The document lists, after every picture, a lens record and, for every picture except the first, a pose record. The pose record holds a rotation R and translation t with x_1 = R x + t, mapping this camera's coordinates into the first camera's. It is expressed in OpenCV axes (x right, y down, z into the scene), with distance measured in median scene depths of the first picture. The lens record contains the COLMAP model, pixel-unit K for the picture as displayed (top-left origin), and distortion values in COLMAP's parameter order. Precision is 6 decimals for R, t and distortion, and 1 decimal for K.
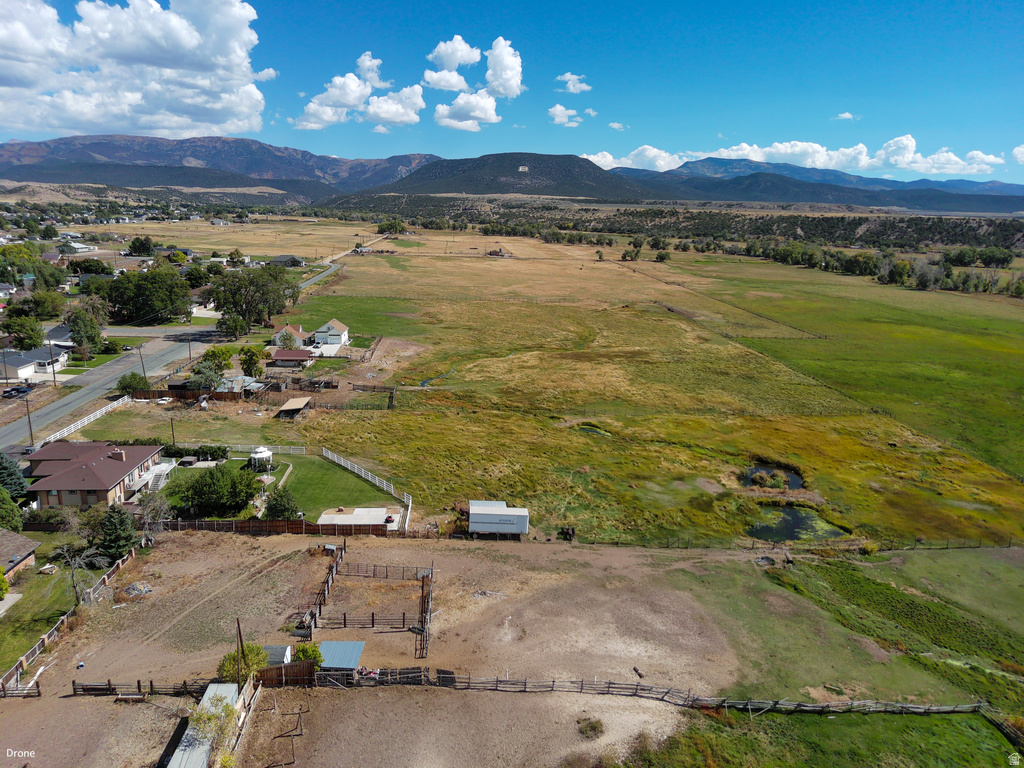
lens RADIAL K [[684.2, 0, 511.1], [0, 684.2, 411.5], [0, 0, 1]] dist [0.024847, -0.018300]
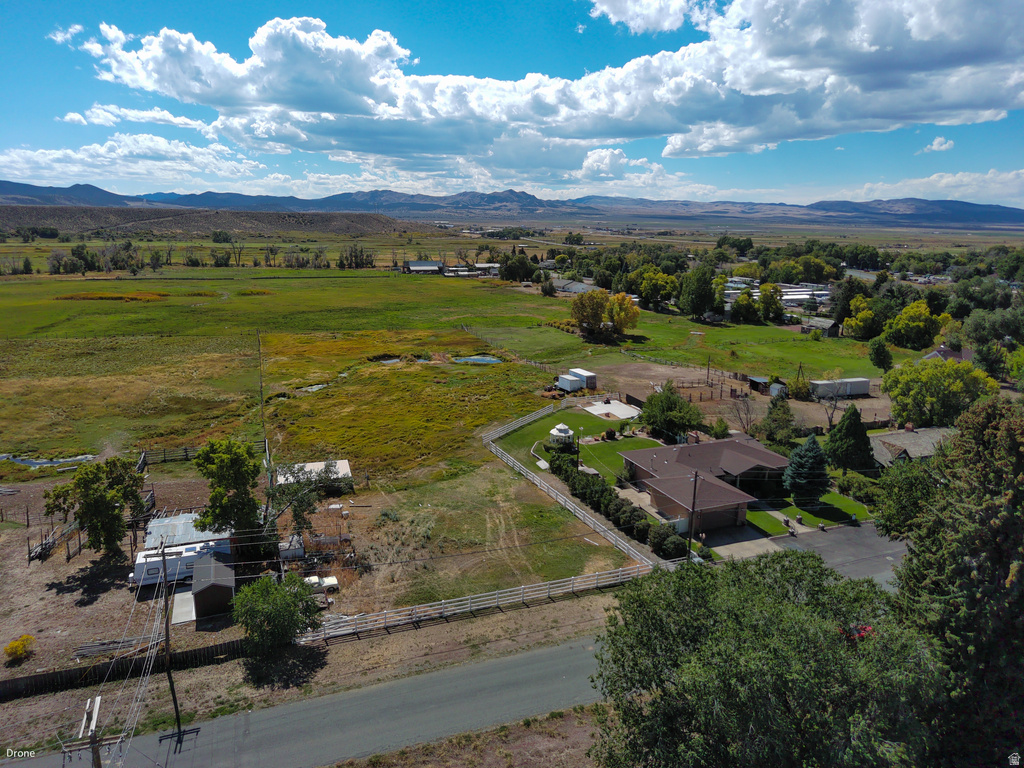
lens RADIAL K [[695.3, 0, 511.0], [0, 695.3, 377.5], [0, 0, 1]] dist [0.031267, -0.027585]
pose [[-0.288721, -0.235768, 0.927930, -0.126251], [0.247542, 0.917867, 0.310232, -0.032149], [-0.924859, 0.319272, -0.206645, 0.133665]]
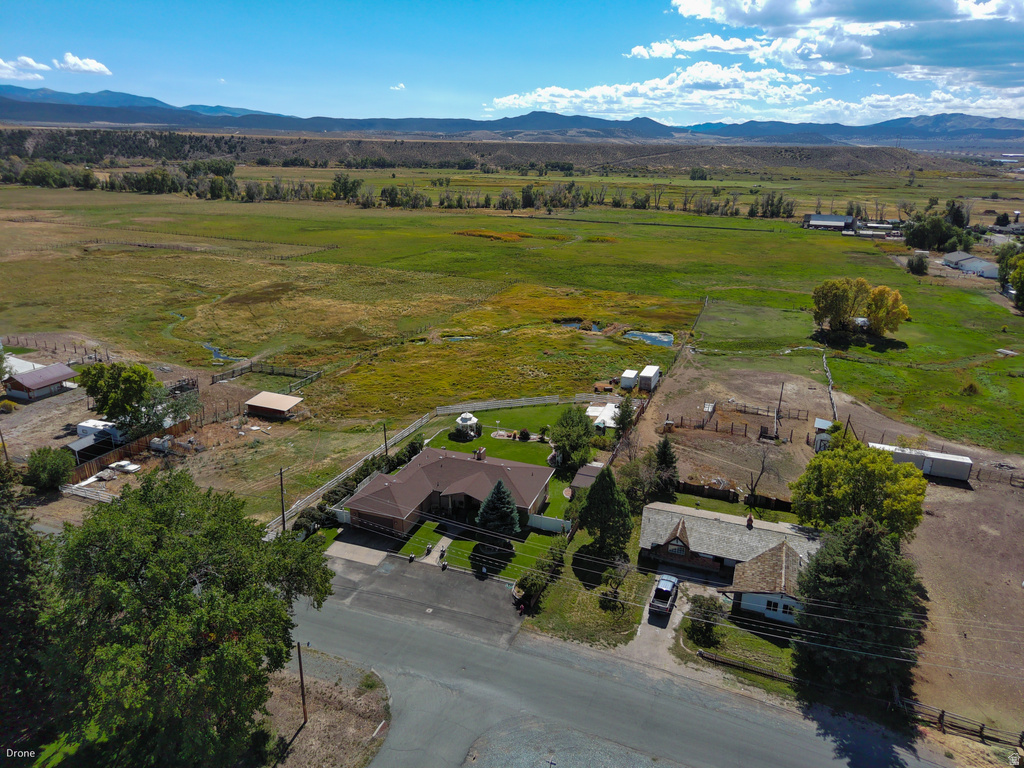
lens RADIAL K [[681.4, 0, 509.6], [0, 681.4, 419.0], [0, 0, 1]] dist [0.028249, -0.022349]
pose [[0.411697, -0.357296, 0.838359, -0.124005], [0.247762, 0.929171, 0.274329, -0.020162], [-0.876995, 0.094773, 0.471061, 0.054880]]
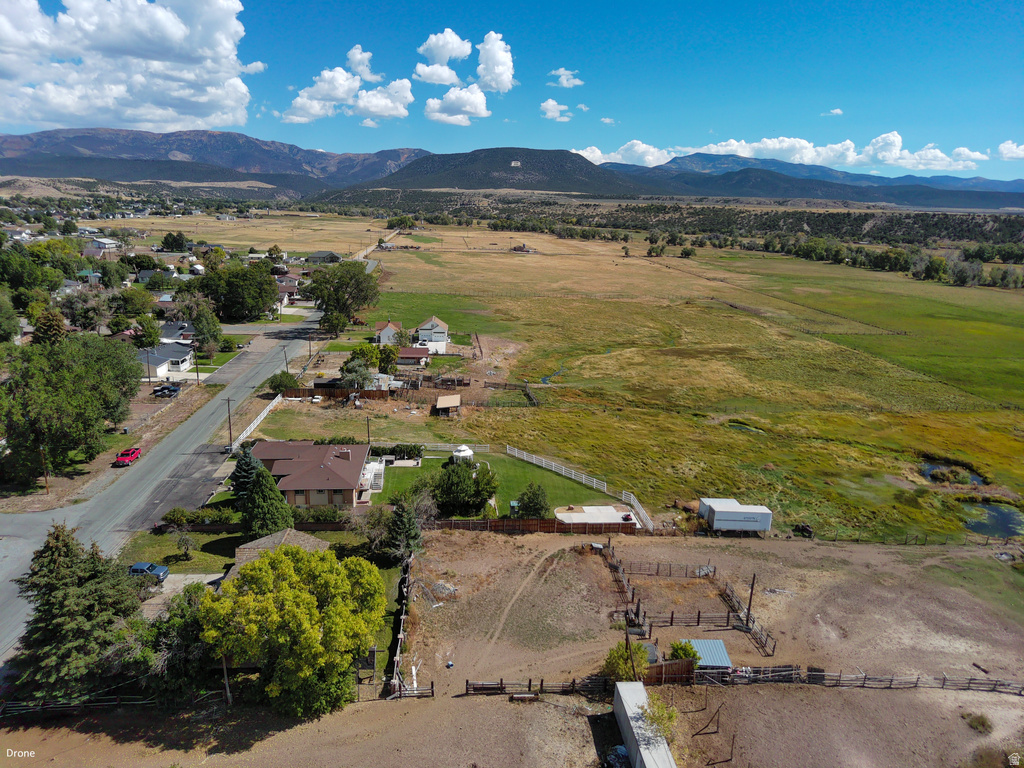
lens RADIAL K [[684.2, 0, 511.1], [0, 684.2, 411.5], [0, 0, 1]] dist [0.024847, -0.018300]
pose [[0.999823, -0.003777, 0.018453, -0.034433], [0.003655, 0.999971, 0.006663, -0.000509], [-0.018478, -0.006595, 0.999808, -0.000072]]
